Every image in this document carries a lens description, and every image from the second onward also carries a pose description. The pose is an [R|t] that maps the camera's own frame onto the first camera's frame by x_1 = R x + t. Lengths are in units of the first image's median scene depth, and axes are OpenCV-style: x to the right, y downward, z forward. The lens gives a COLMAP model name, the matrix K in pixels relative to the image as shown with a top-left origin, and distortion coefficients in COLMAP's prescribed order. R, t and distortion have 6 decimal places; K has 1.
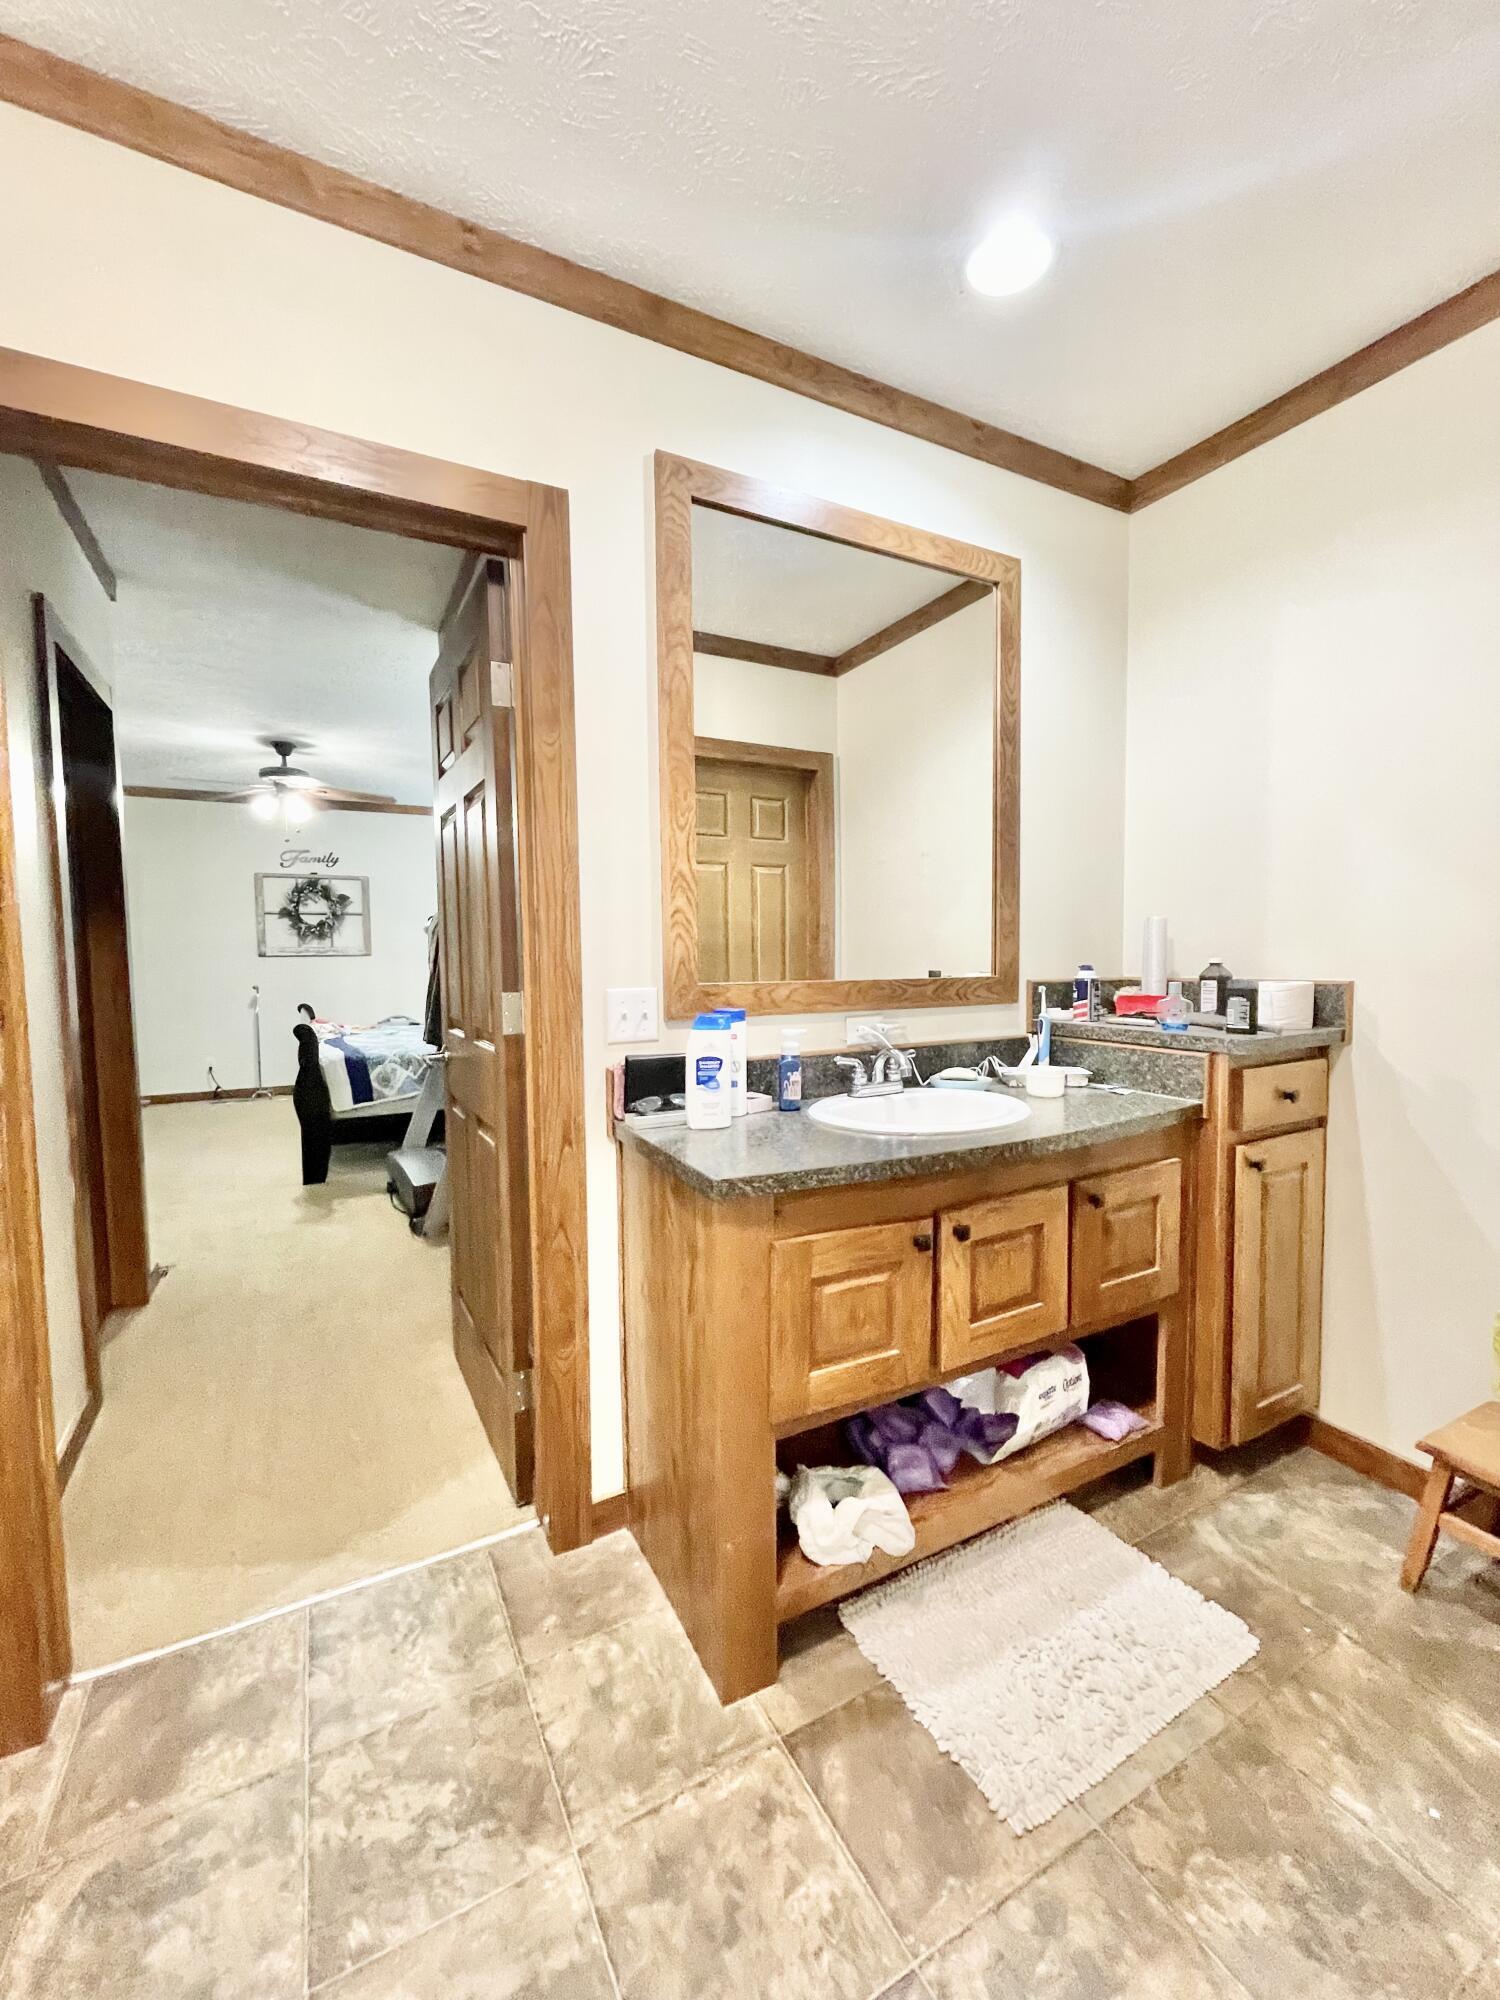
lens RADIAL K [[808.6, 0, 753.6], [0, 808.6, 1006.5], [0, 0, 1]] dist [-0.000671, -0.000064]
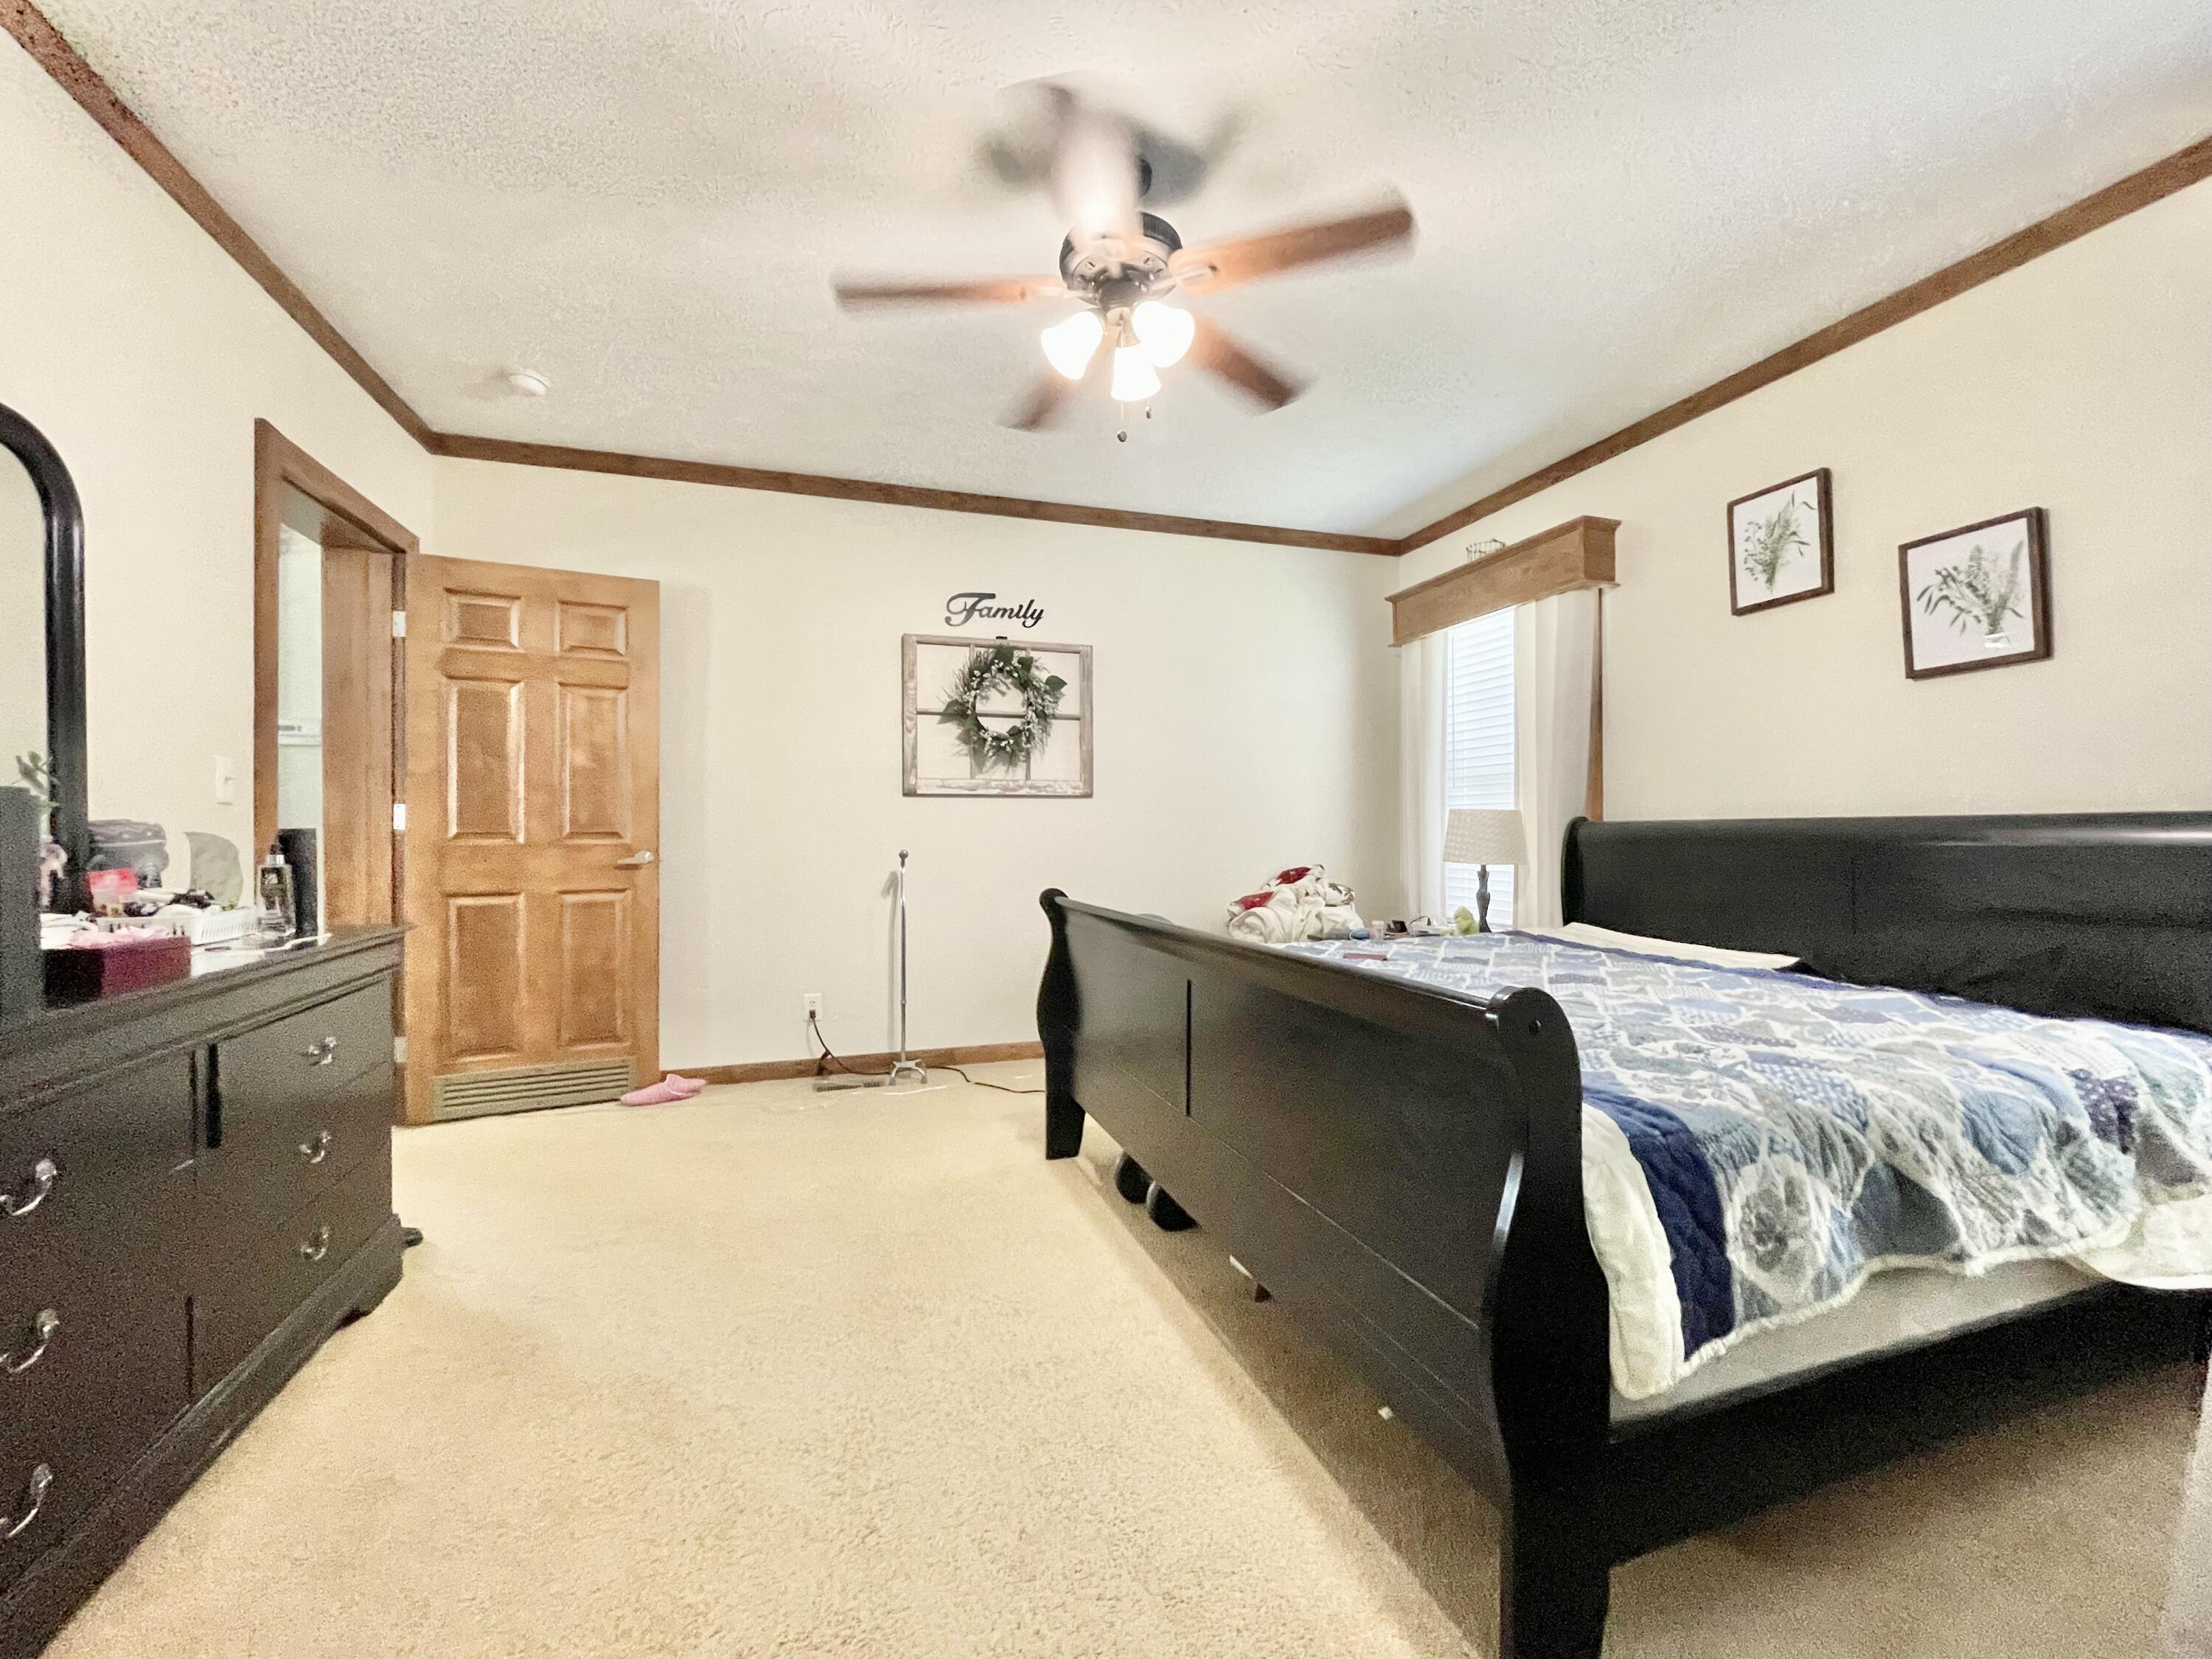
lens RADIAL K [[894.3, 0, 1105.9], [0, 894.3, 830.7], [0, 0, 1]] dist [-0.000671, -0.000064]
pose [[0.985251, 0.005570, -0.171026, -0.381494], [-0.015993, 0.998093, -0.059624, -0.007448], [0.170368, 0.061479, 0.983461, 0.455452]]
